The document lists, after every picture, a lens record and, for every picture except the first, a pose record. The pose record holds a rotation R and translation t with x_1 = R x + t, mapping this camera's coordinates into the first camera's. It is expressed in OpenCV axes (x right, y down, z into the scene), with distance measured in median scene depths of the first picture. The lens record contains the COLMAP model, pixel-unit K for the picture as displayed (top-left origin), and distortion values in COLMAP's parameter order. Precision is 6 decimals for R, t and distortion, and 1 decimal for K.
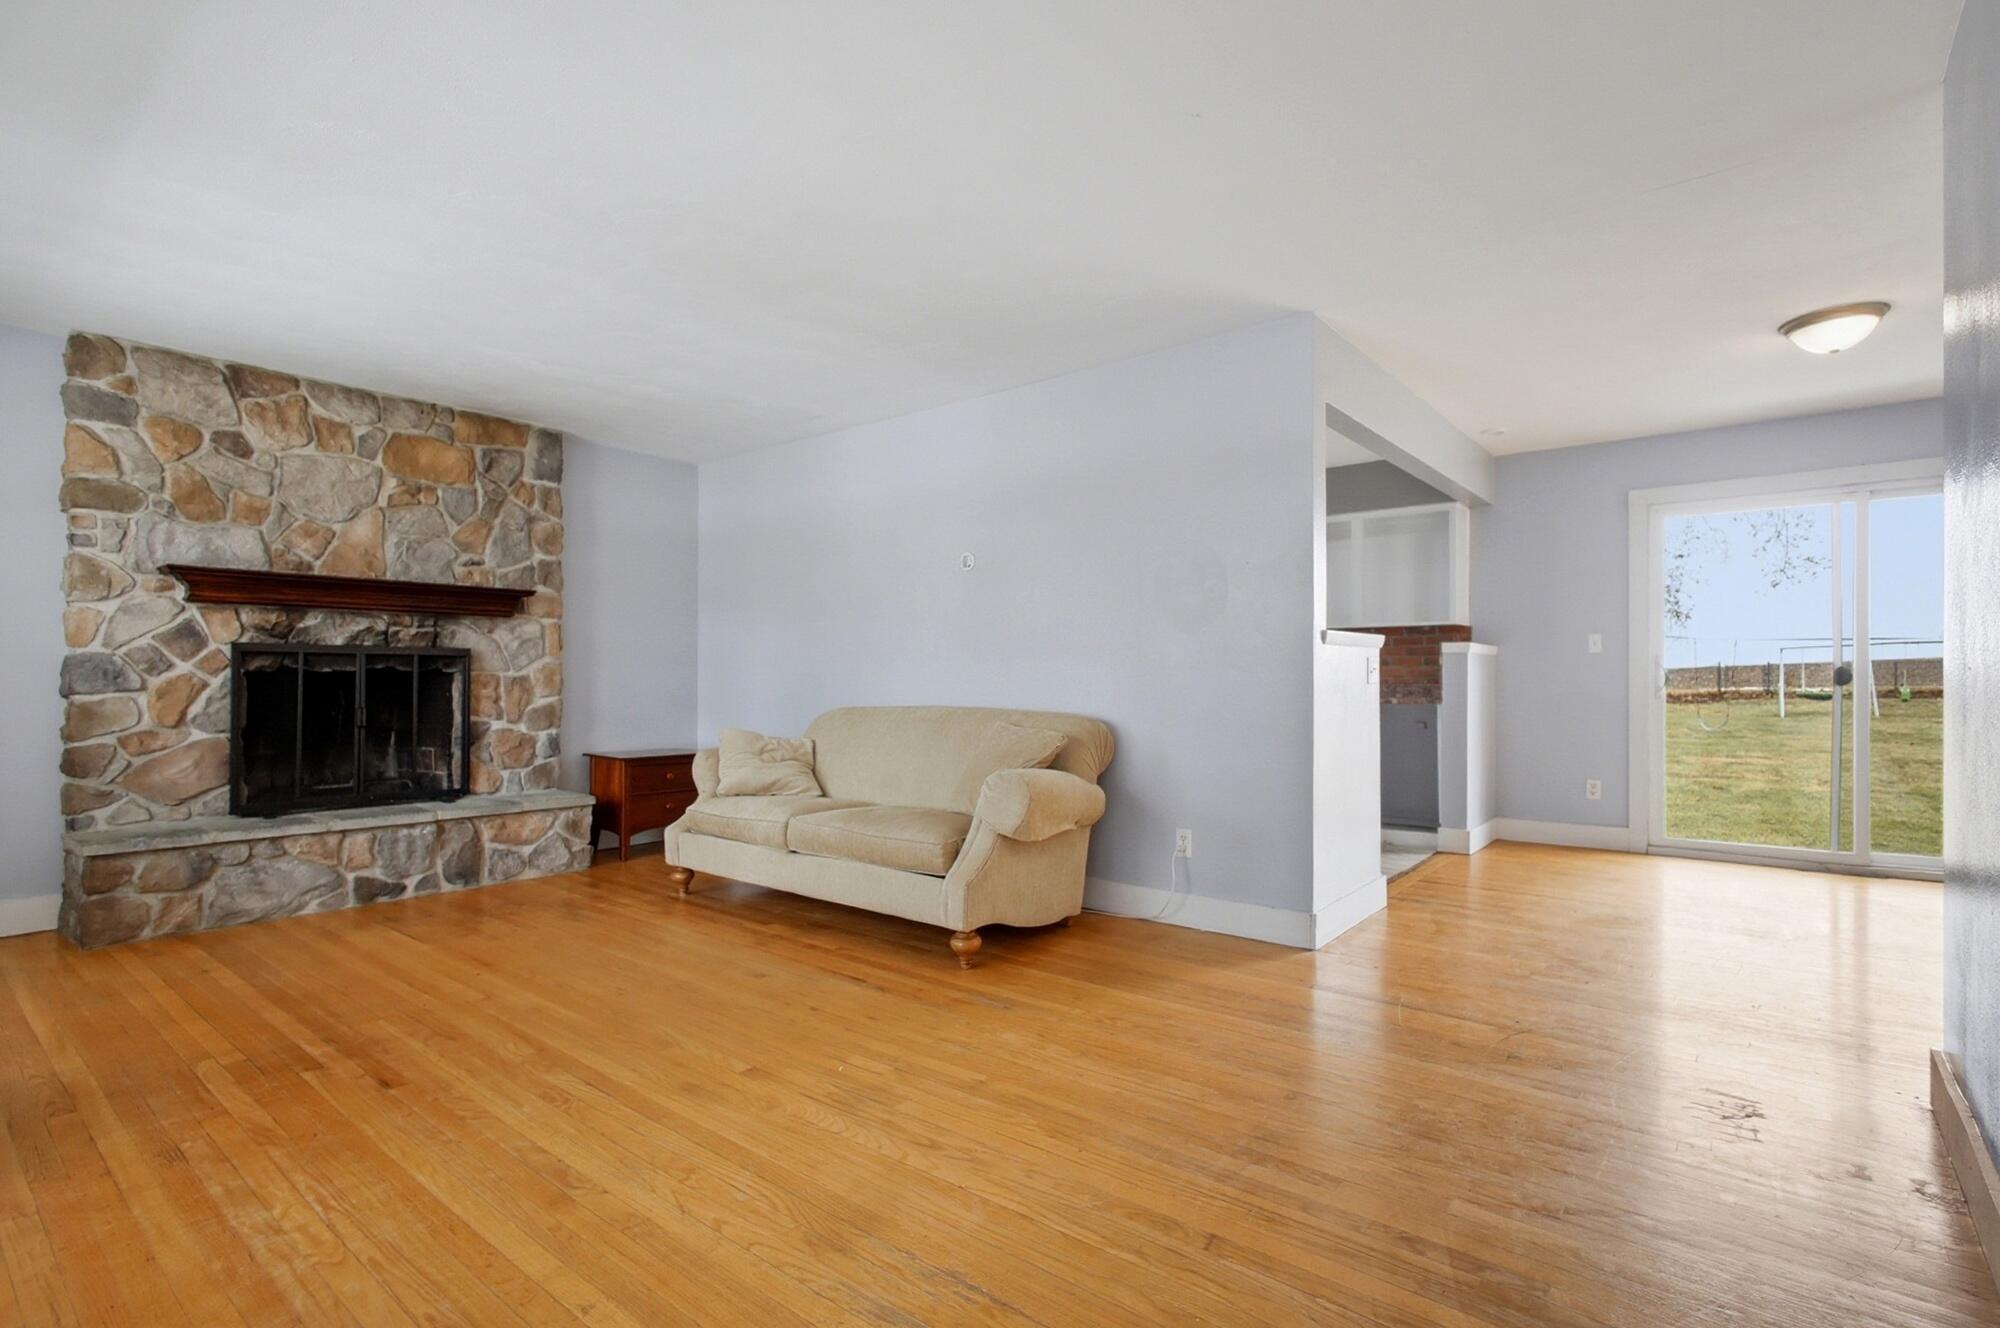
lens RADIAL K [[943.3, 0, 999.9], [0, 943.3, 677.8], [0, 0, 1]] dist [0.000621, -0.000914]
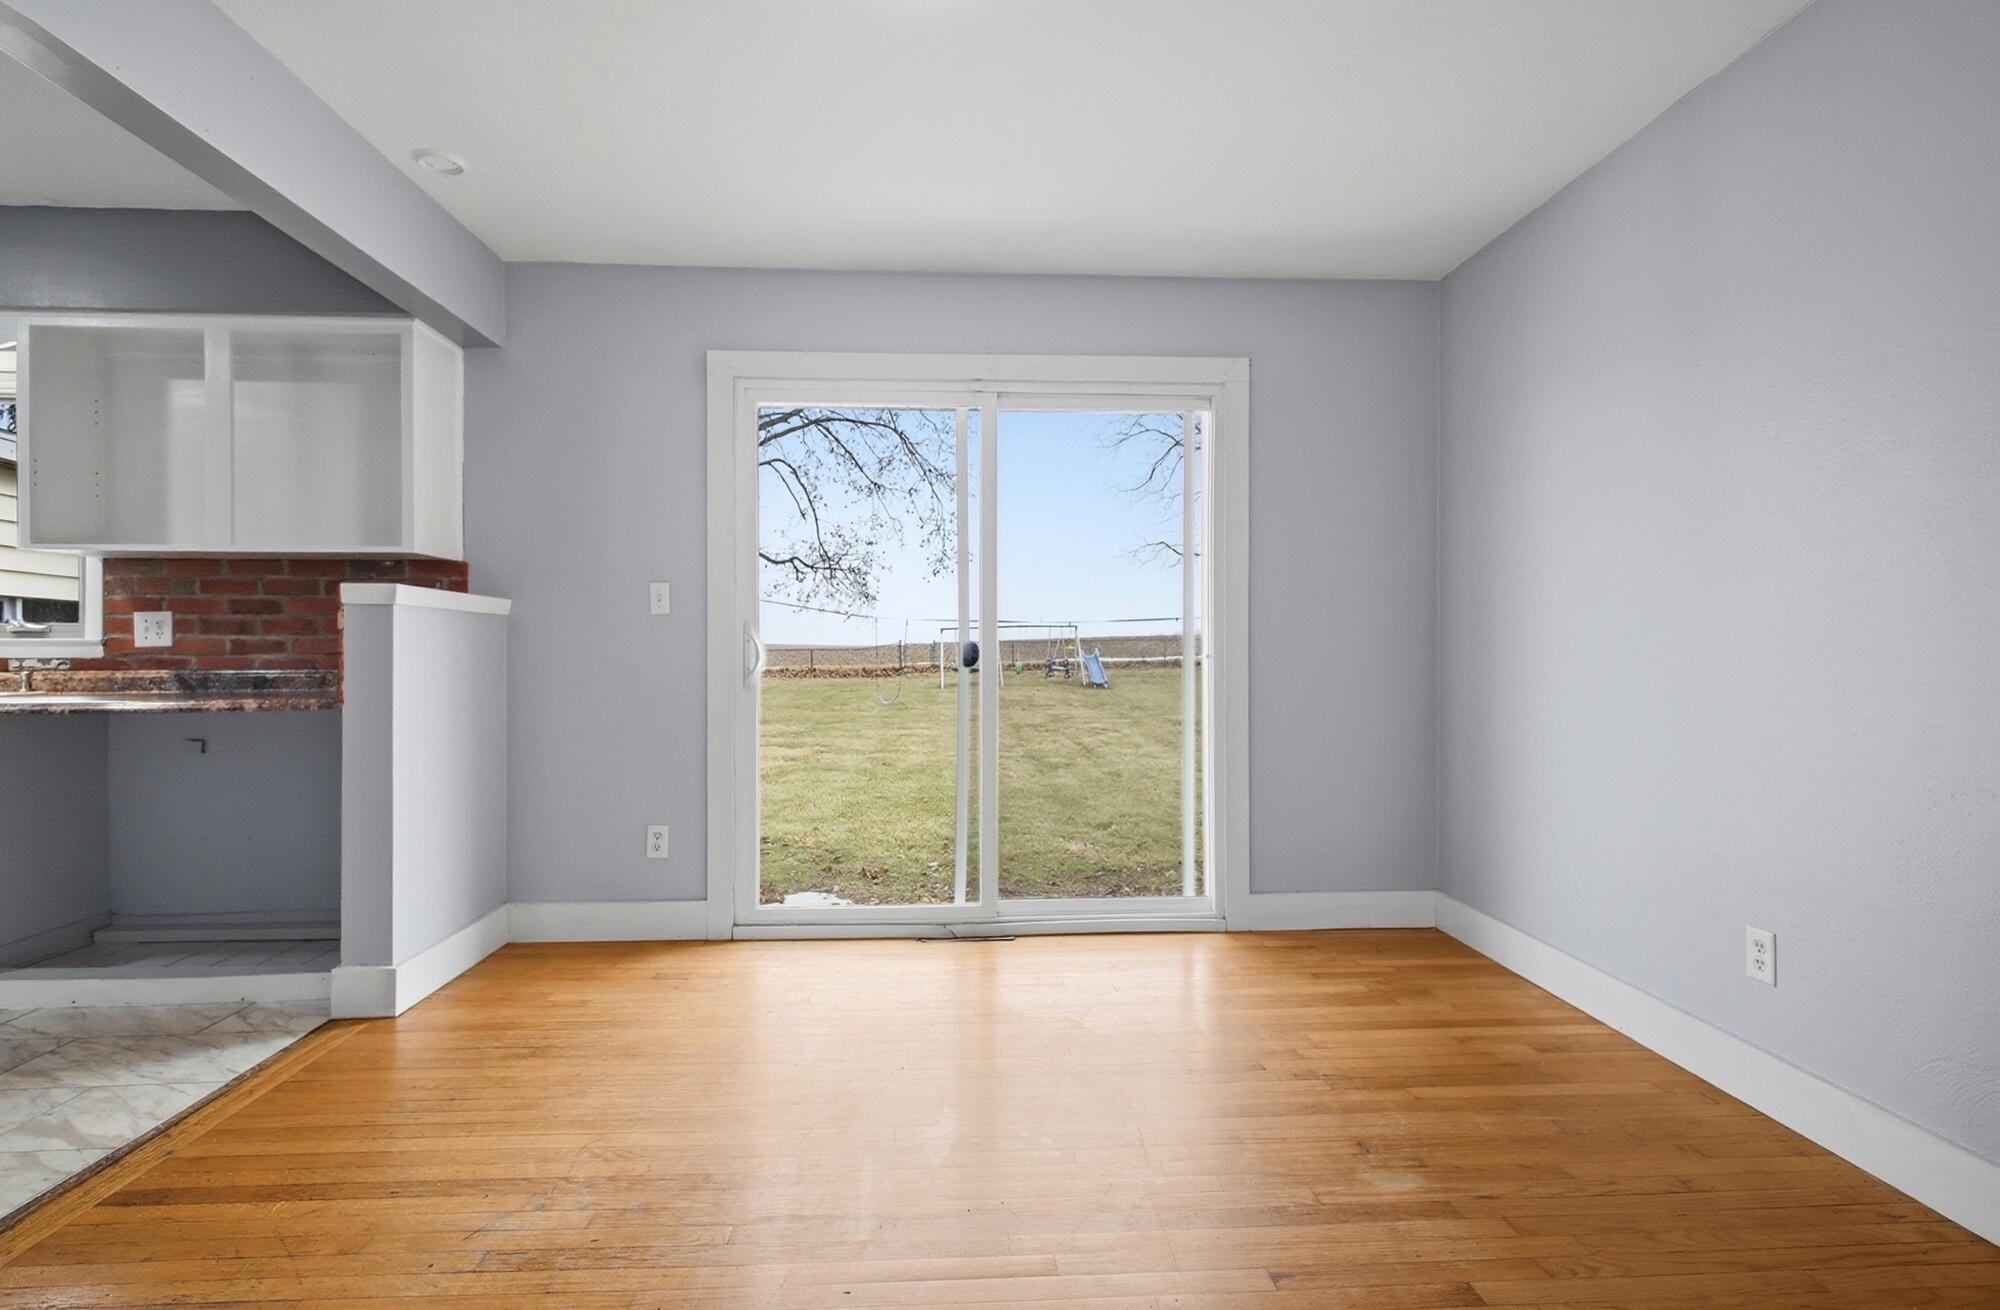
lens RADIAL K [[955.6, 0, 991.7], [0, 955.6, 659.7], [0, 0, 1]] dist [-0.004547, 0.002357]
pose [[0.739548, -0.001966, 0.673101, 0.467210], [-0.002598, 0.999980, 0.005775, -0.002368], [-0.673099, -0.006020, 0.739528, 0.505418]]
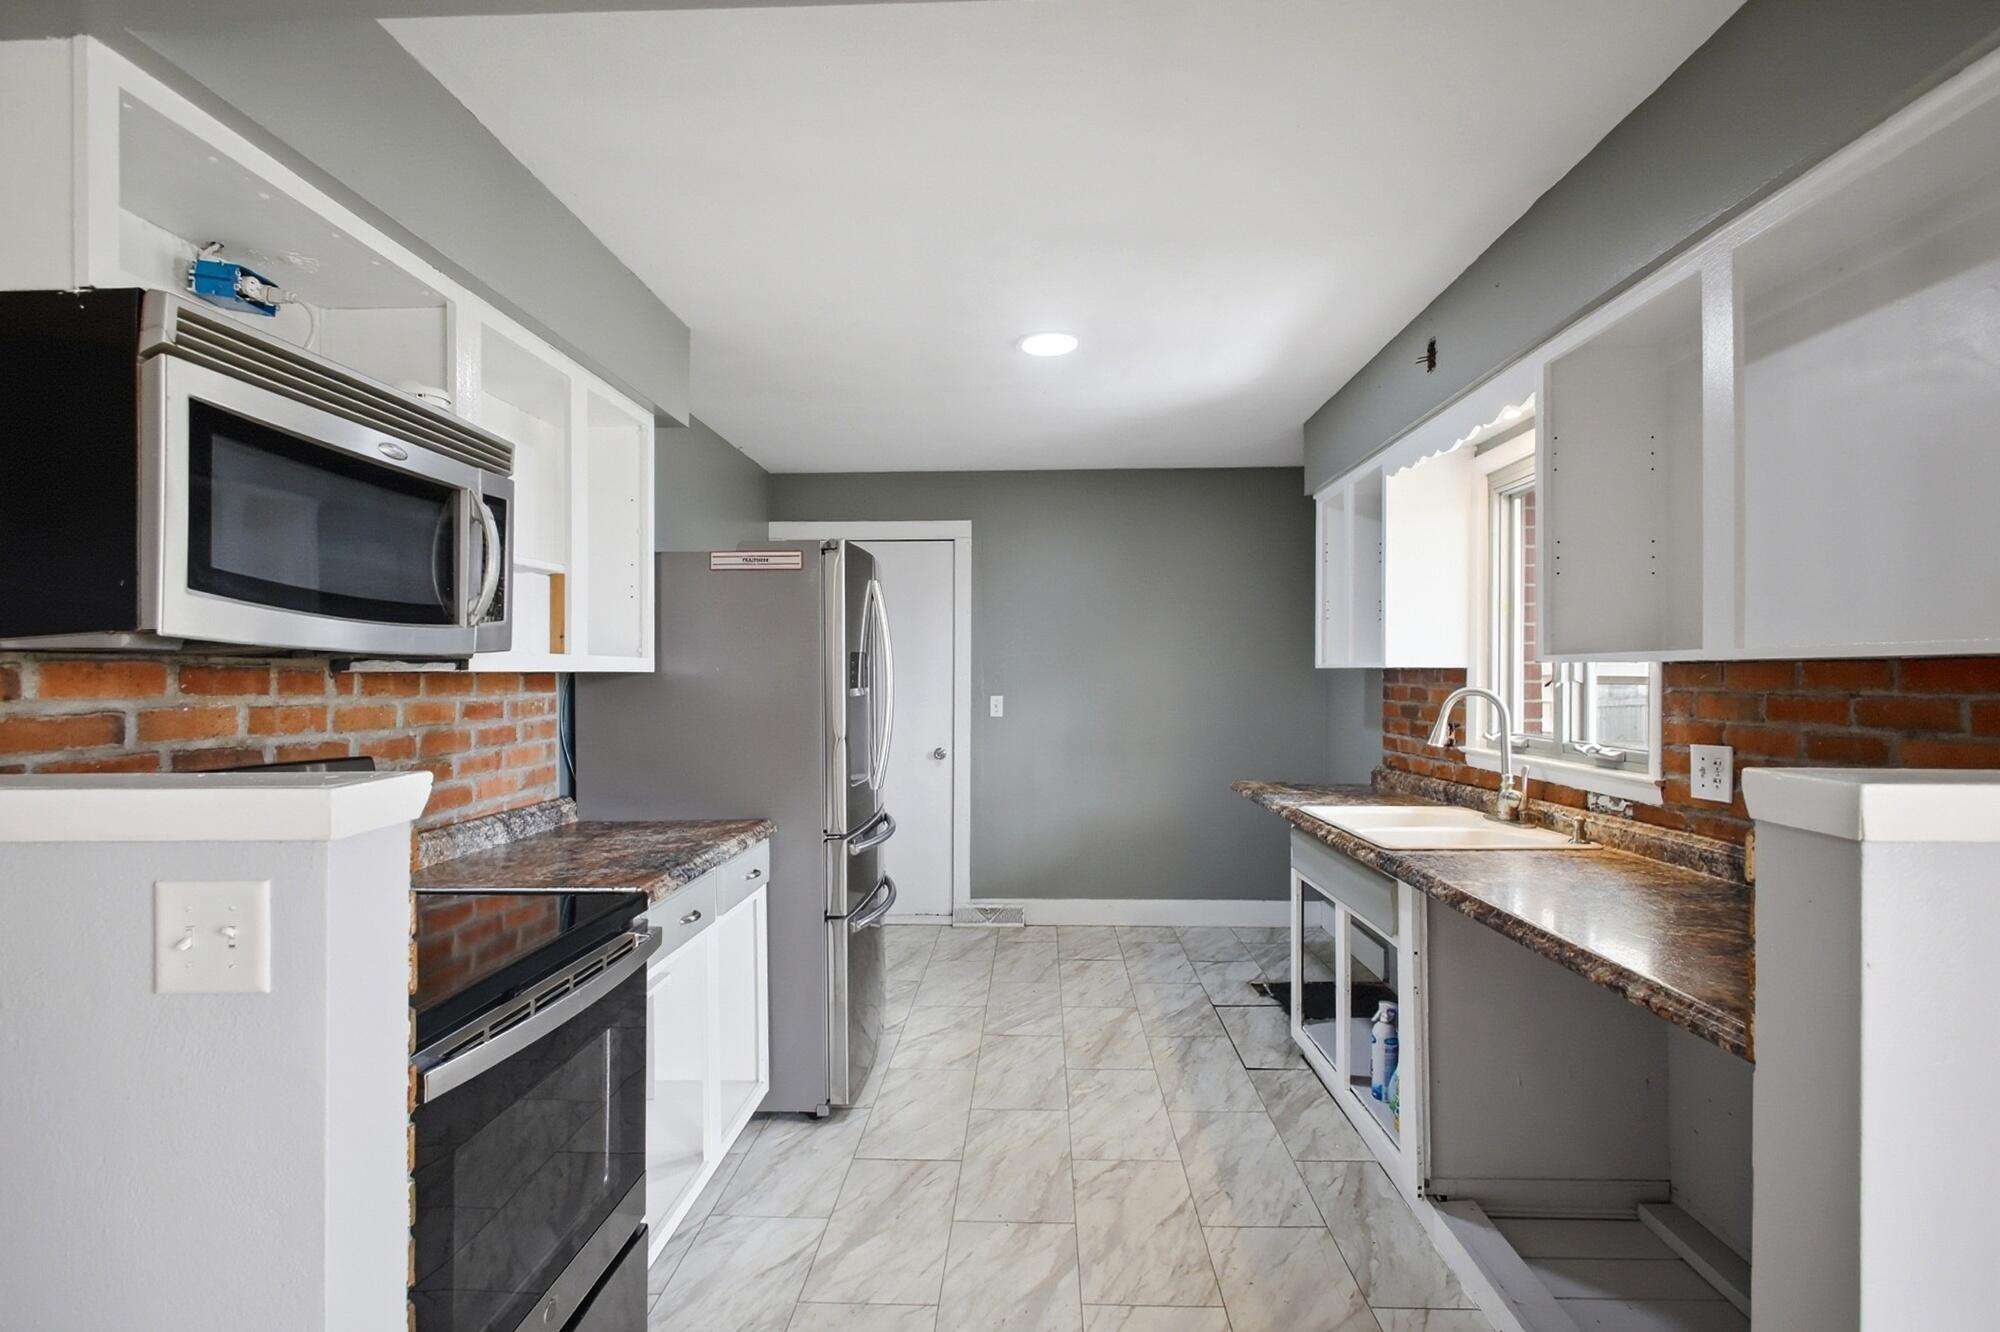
lens RADIAL K [[943.3, 0, 1006.2], [0, 943.3, 679.4], [0, 0, 1]] dist [0.000621, -0.000914]
pose [[0.607081, 0.003829, -0.794630, 0.639771], [0.001060, 0.999984, 0.005628, -0.068090], [0.794639, -0.004259, 0.607067, 0.924498]]
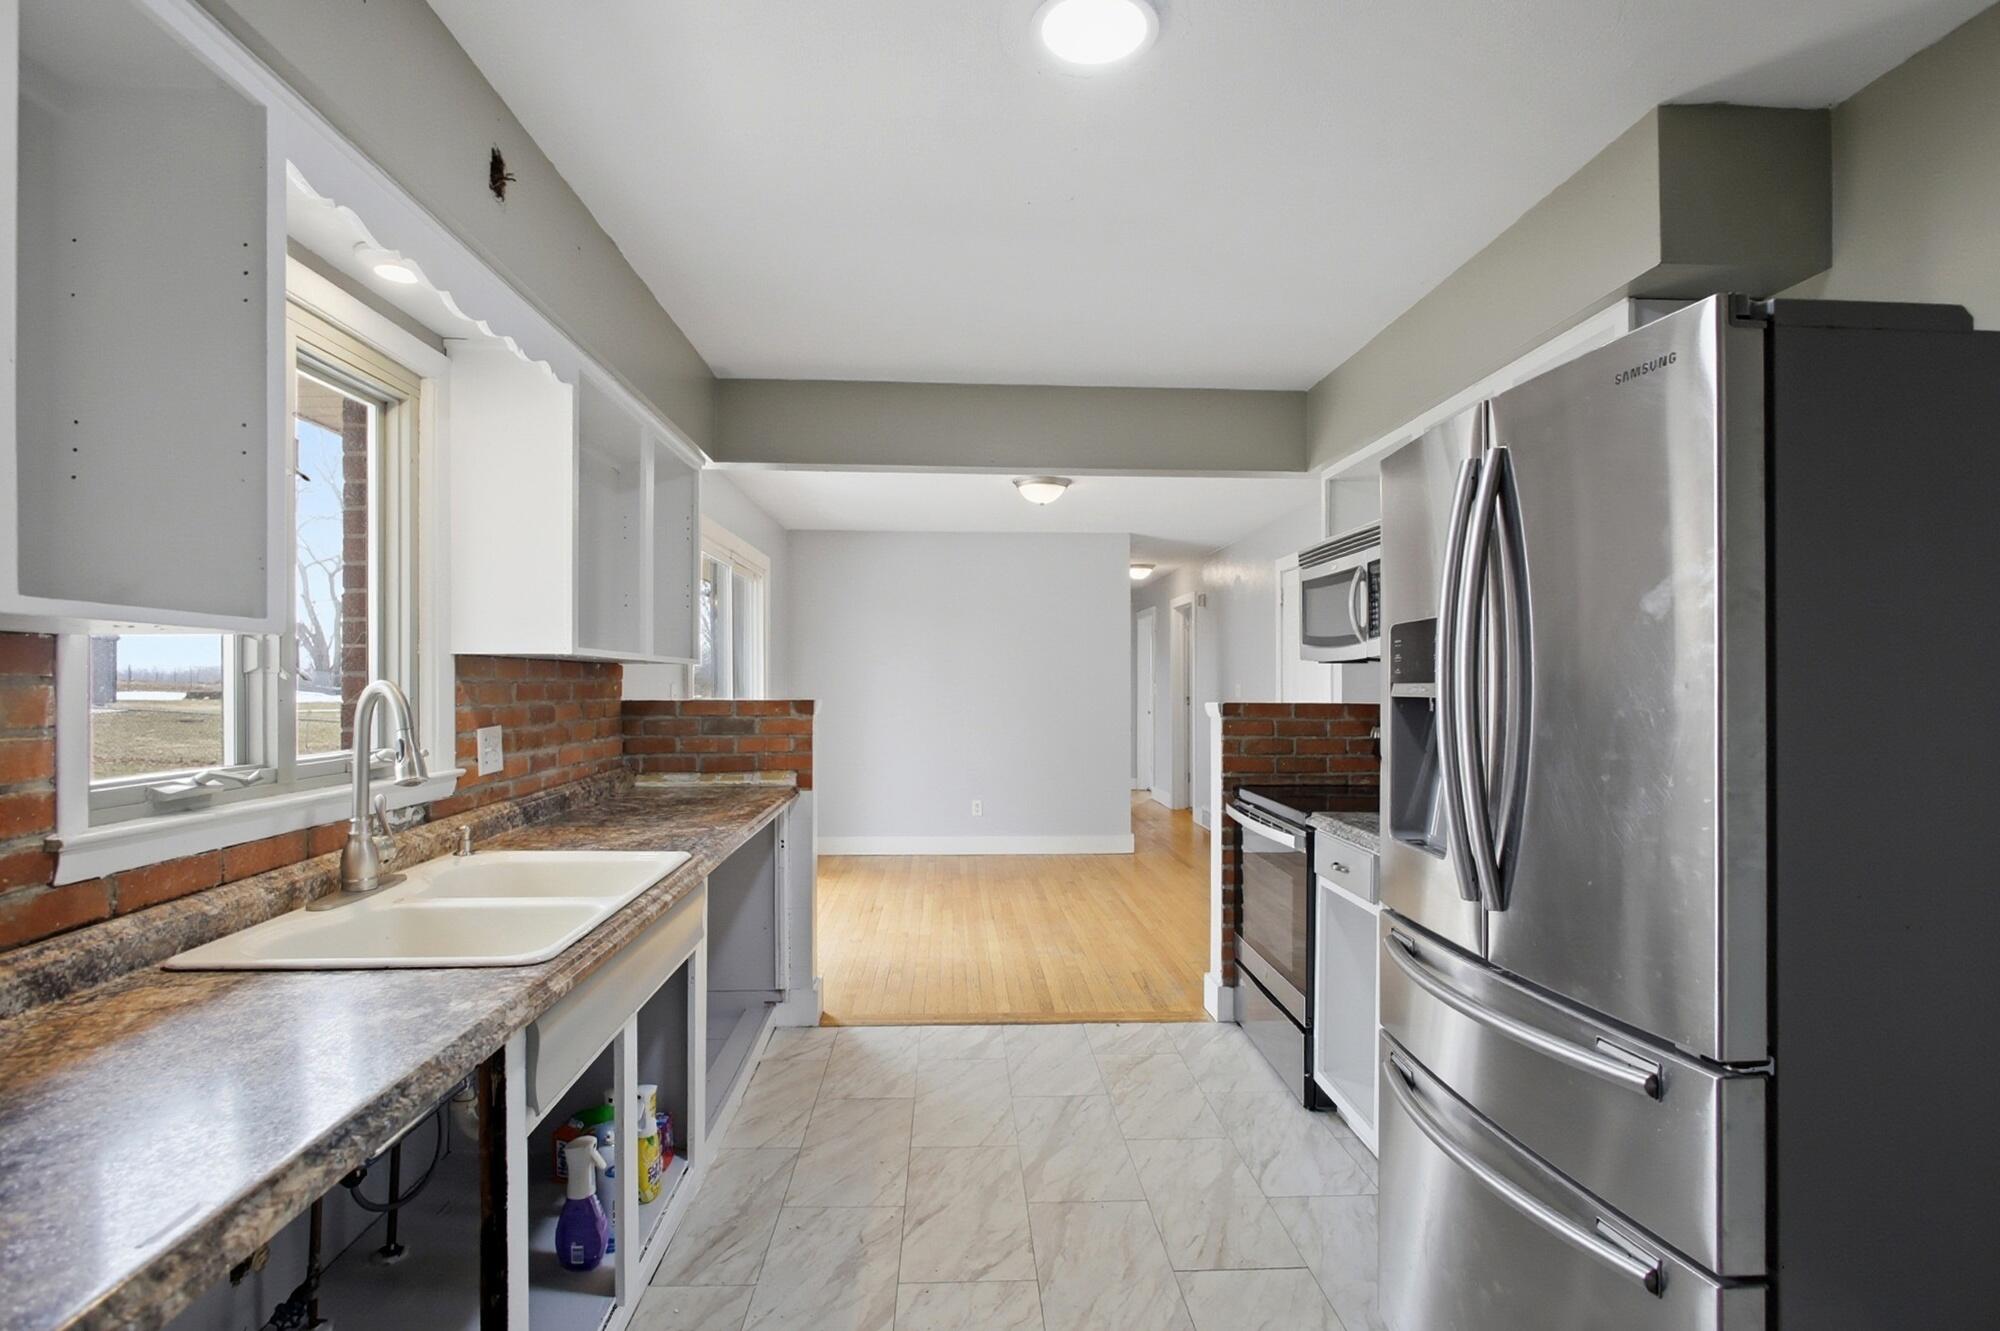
lens RADIAL K [[943.3, 0, 1001.2], [0, 943.3, 671.7], [0, 0, 1]] dist [0.000621, -0.000914]
pose [[-0.673358, 0.008356, 0.739269, -0.113723], [-0.002183, 0.999909, -0.013290, -0.058156], [-0.739313, -0.010563, -0.673279, 1.621899]]
